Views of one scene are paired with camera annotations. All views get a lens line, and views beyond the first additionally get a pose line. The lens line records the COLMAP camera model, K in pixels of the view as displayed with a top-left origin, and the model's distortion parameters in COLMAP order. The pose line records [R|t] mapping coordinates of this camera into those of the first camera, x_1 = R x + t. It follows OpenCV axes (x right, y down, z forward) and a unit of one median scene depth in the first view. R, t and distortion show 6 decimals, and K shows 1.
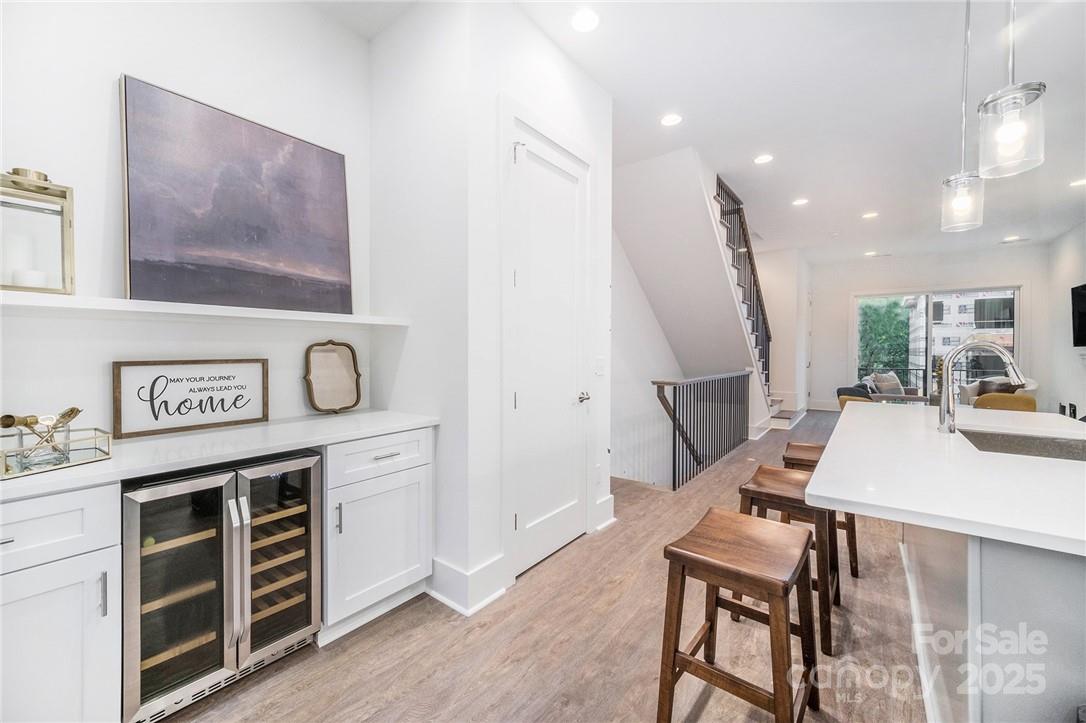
lens RADIAL K [[435.5, 0, 539.0], [0, 435.5, 355.0], [0, 0, 1]] dist [-0.001181, 0.000023]
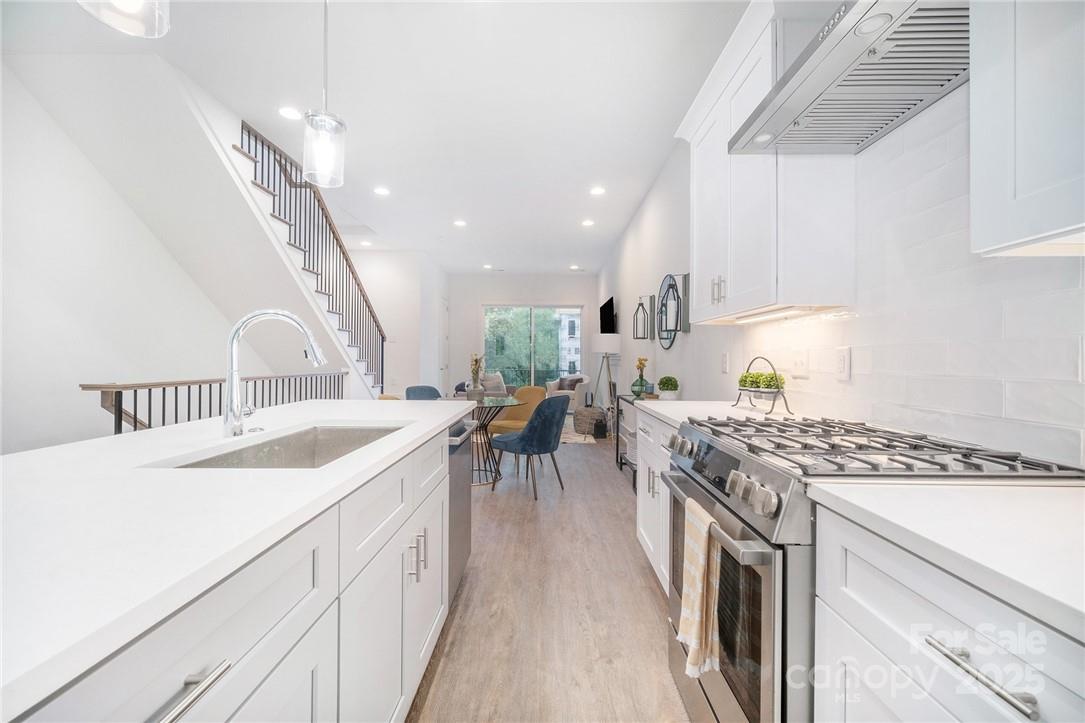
lens RADIAL K [[434.5, 0, 542.5], [0, 434.5, 361.5], [0, 0, 1]] dist [0.000491, 0.000059]
pose [[0.800036, 0.001574, 0.599950, 0.256833], [-0.001239, 0.999999, -0.000971, 0.014521], [-0.599951, 0.000033, 0.800037, 0.025113]]
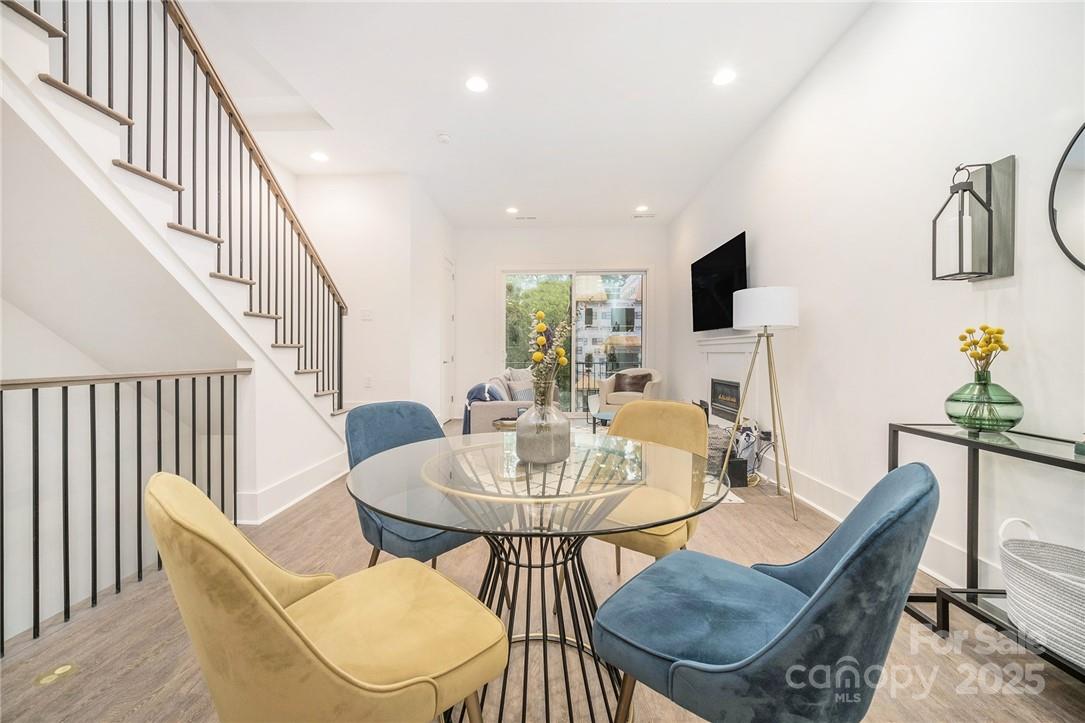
lens RADIAL K [[438.6, 0, 543.1], [0, 438.6, 357.5], [0, 0, 1]] dist [0.000510, 0.000149]
pose [[0.808571, -0.008624, 0.588336, 0.446933], [0.006389, 0.999962, 0.005877, 0.023341], [-0.588364, -0.000993, 0.808595, 0.443552]]
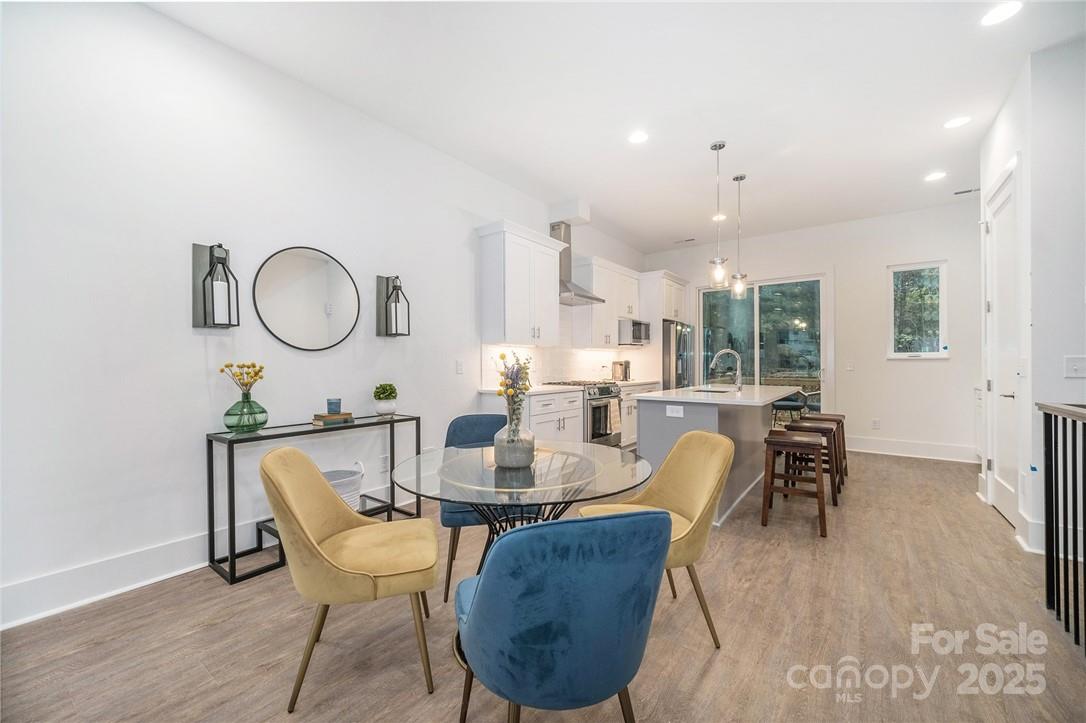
lens RADIAL K [[439.0, 0, 543.6], [0, 439.0, 357.5], [0, 0, 1]] dist [0.000510, 0.000149]
pose [[-0.999584, -0.000218, -0.028839, 0.562309], [-0.000171, 0.999999, -0.001617, 0.003425], [0.028839, -0.001611, -0.999583, 0.903723]]
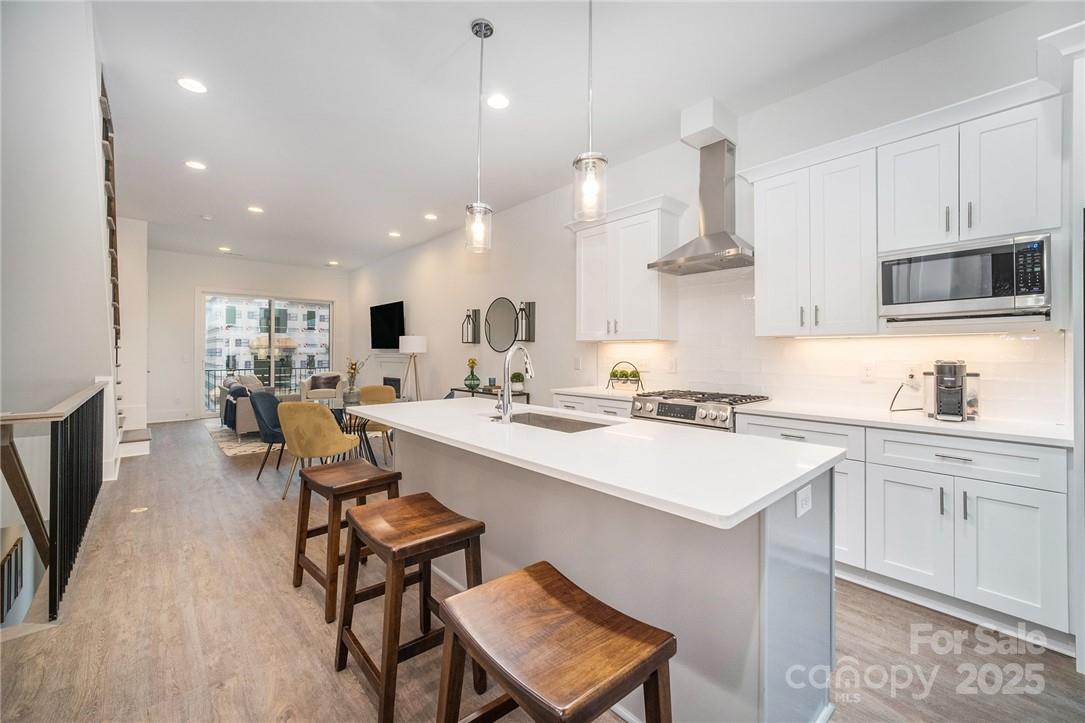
lens RADIAL K [[435.1, 0, 538.5], [0, 435.1, 355.0], [0, 0, 1]] dist [-0.001181, 0.000023]
pose [[0.185995, -0.007880, 0.982519, -0.054386], [0.008035, 0.999947, 0.006499, -0.003729], [-0.982518, 0.006686, 0.186049, 0.194260]]
